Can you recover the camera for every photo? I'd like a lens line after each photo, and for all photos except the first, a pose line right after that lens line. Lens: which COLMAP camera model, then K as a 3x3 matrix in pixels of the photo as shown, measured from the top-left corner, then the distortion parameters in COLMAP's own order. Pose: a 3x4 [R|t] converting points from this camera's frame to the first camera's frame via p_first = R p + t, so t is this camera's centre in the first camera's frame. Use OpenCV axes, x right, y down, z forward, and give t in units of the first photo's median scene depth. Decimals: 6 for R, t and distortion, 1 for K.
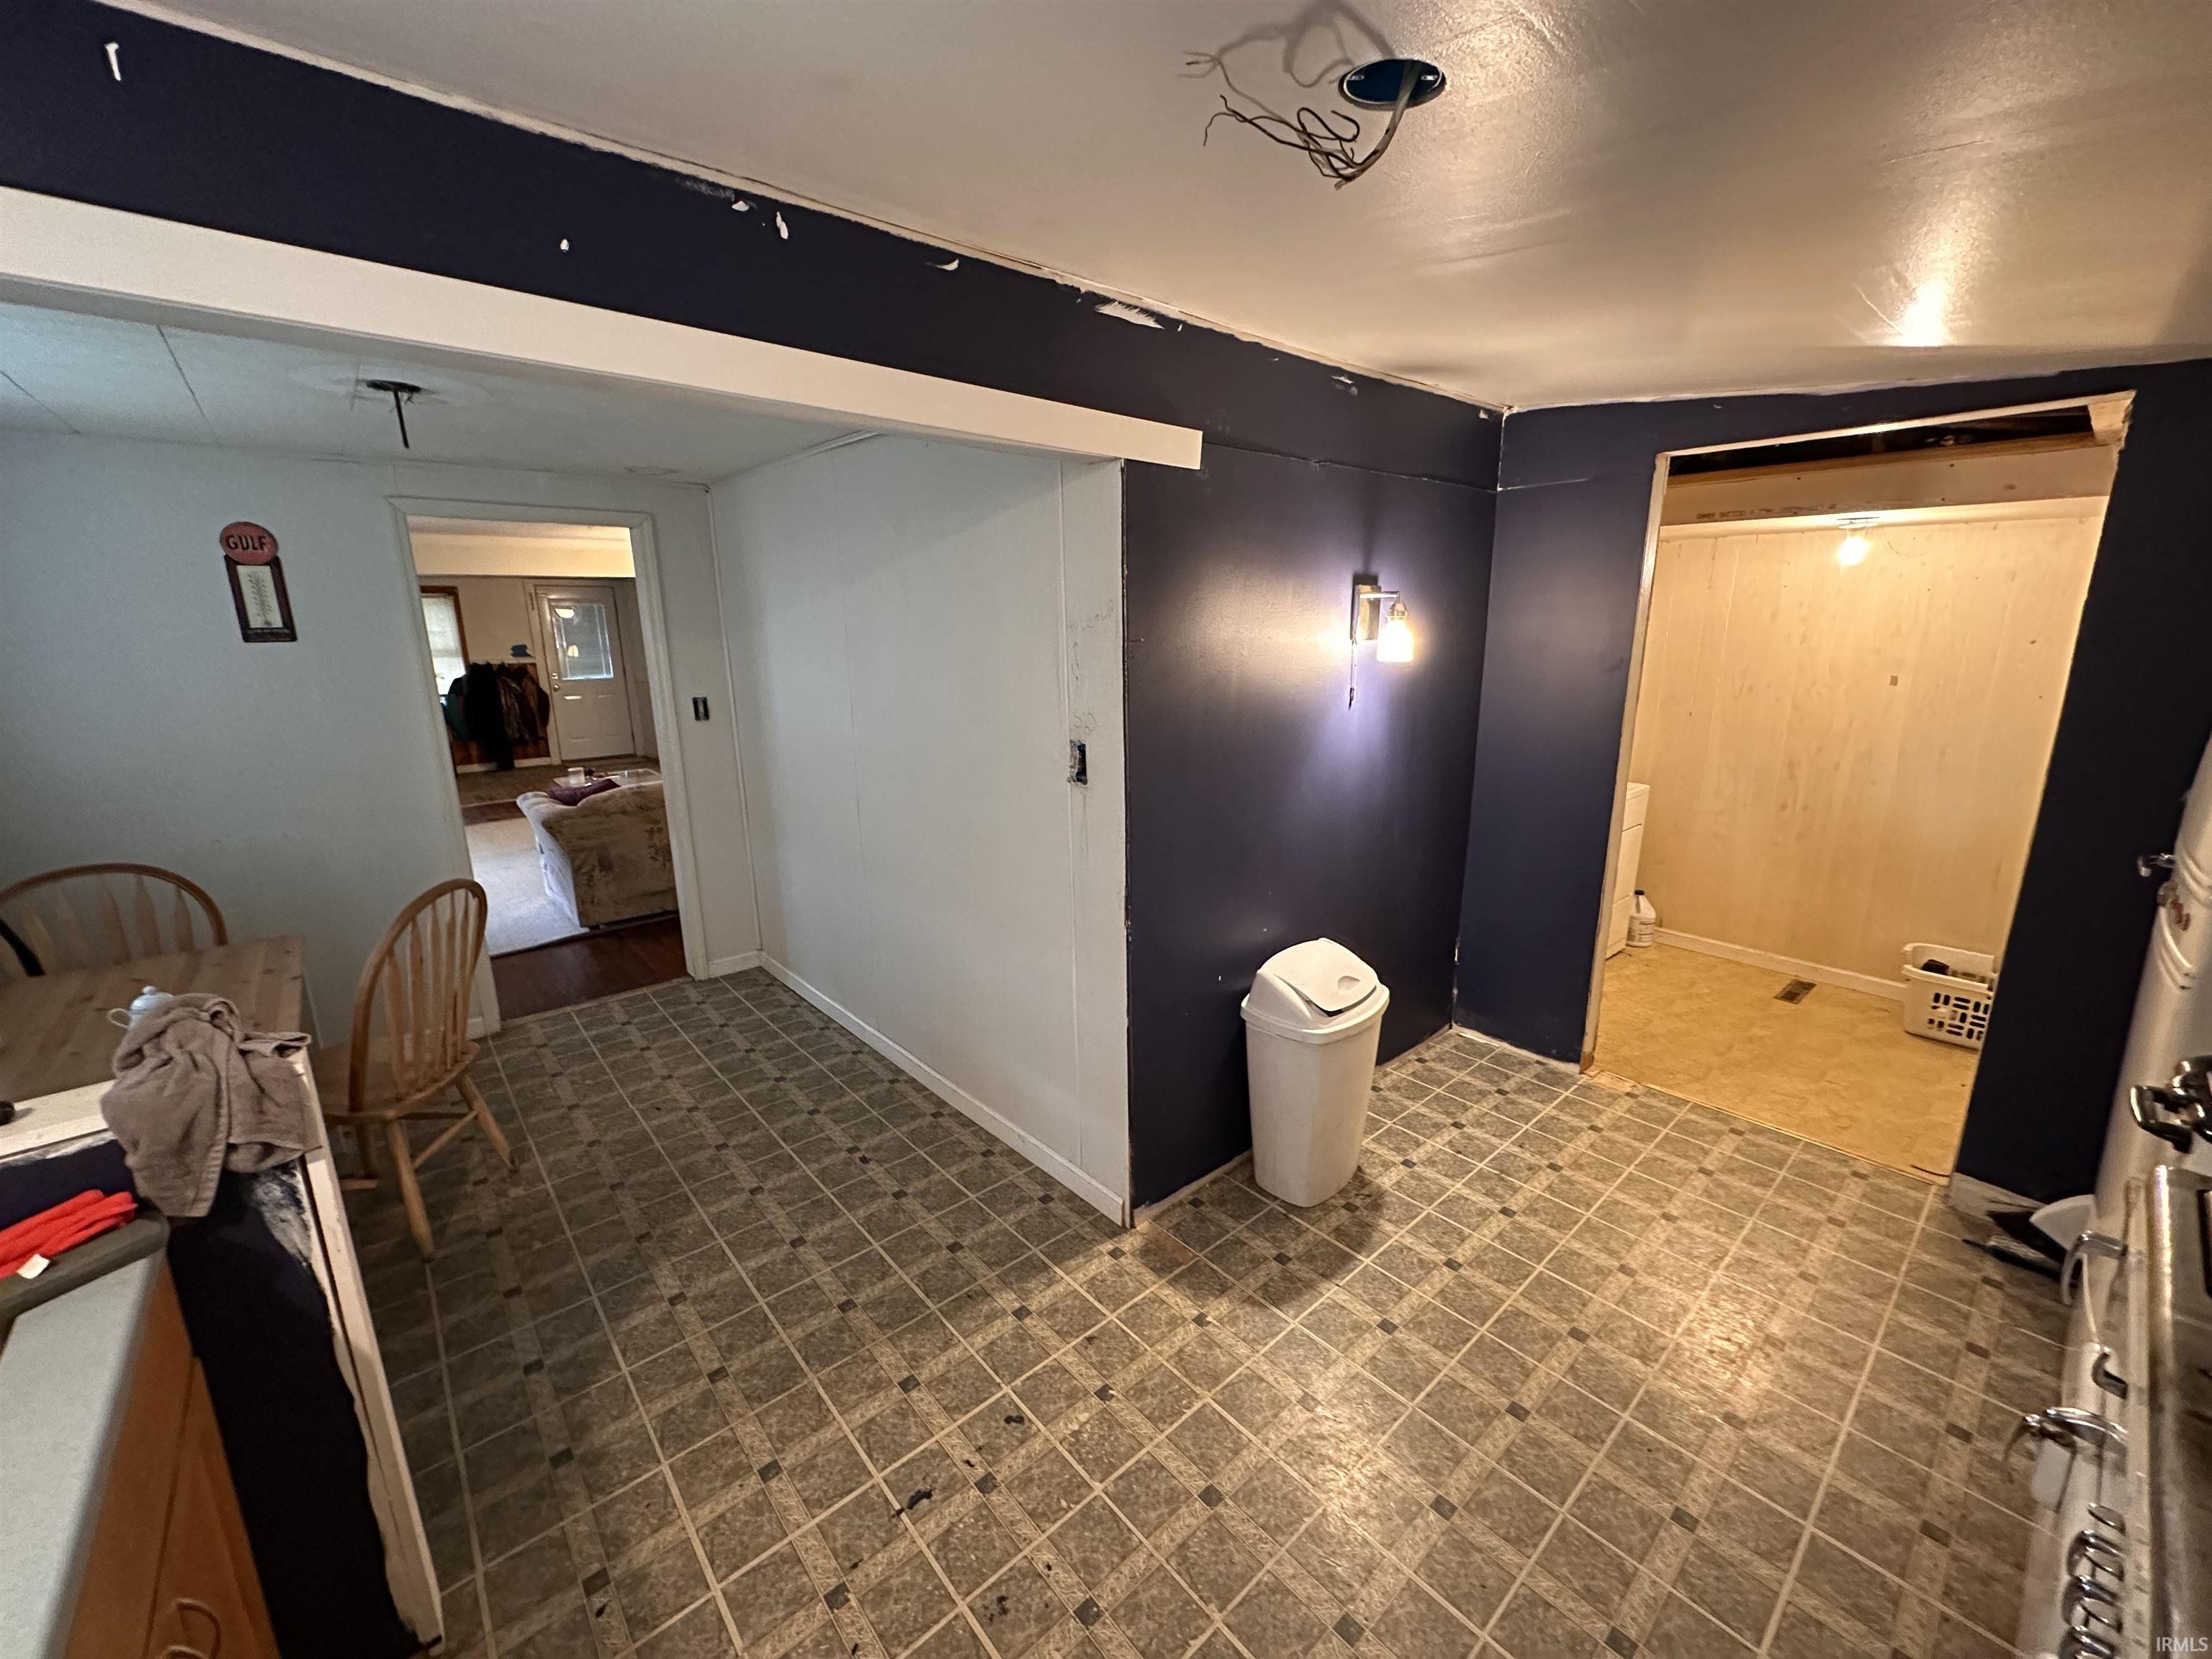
lens RADIAL K [[877.2, 0, 1101.8], [0, 877.2, 827.5], [0, 0, 1]] dist [-0.006446, 0.001432]
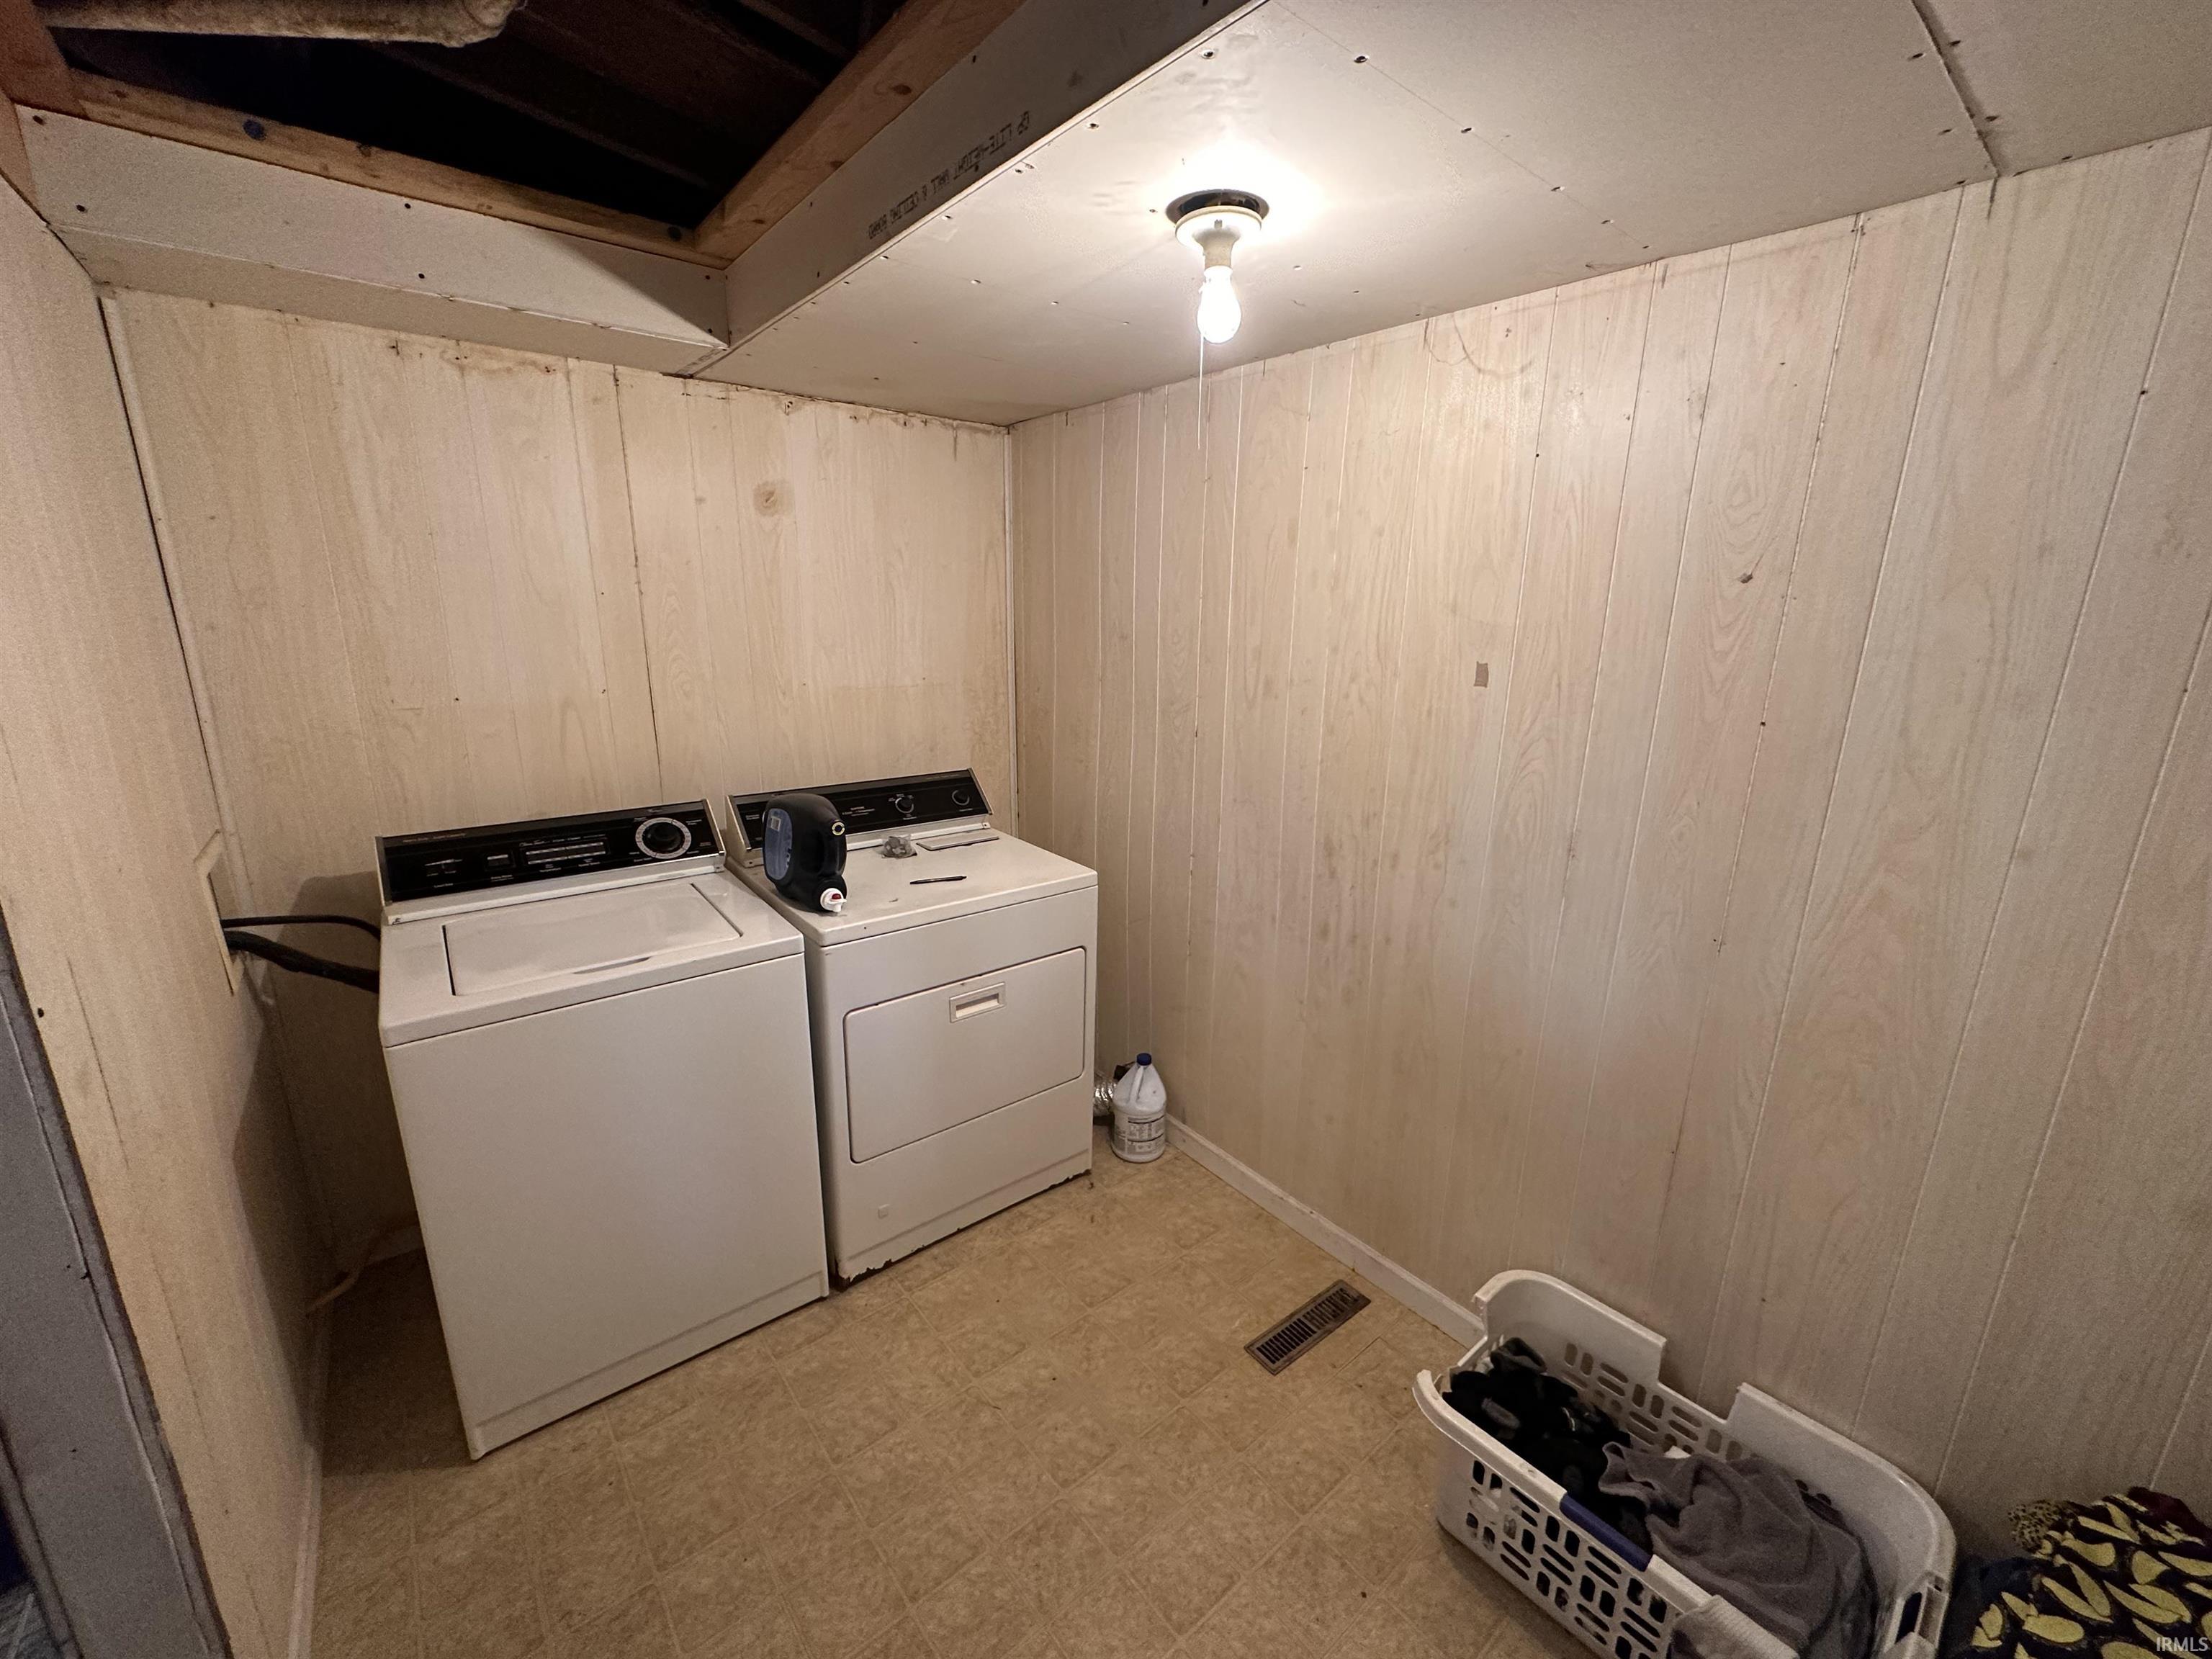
lens RADIAL K [[877.2, 0, 1112.1], [0, 877.2, 825.5], [0, 0, 1]] dist [-0.006446, 0.001432]
pose [[0.999238, 0.035886, -0.015347, 0.698175], [-0.035755, 0.999323, 0.008688, -0.086407], [0.015648, -0.008133, 0.999844, 0.534665]]
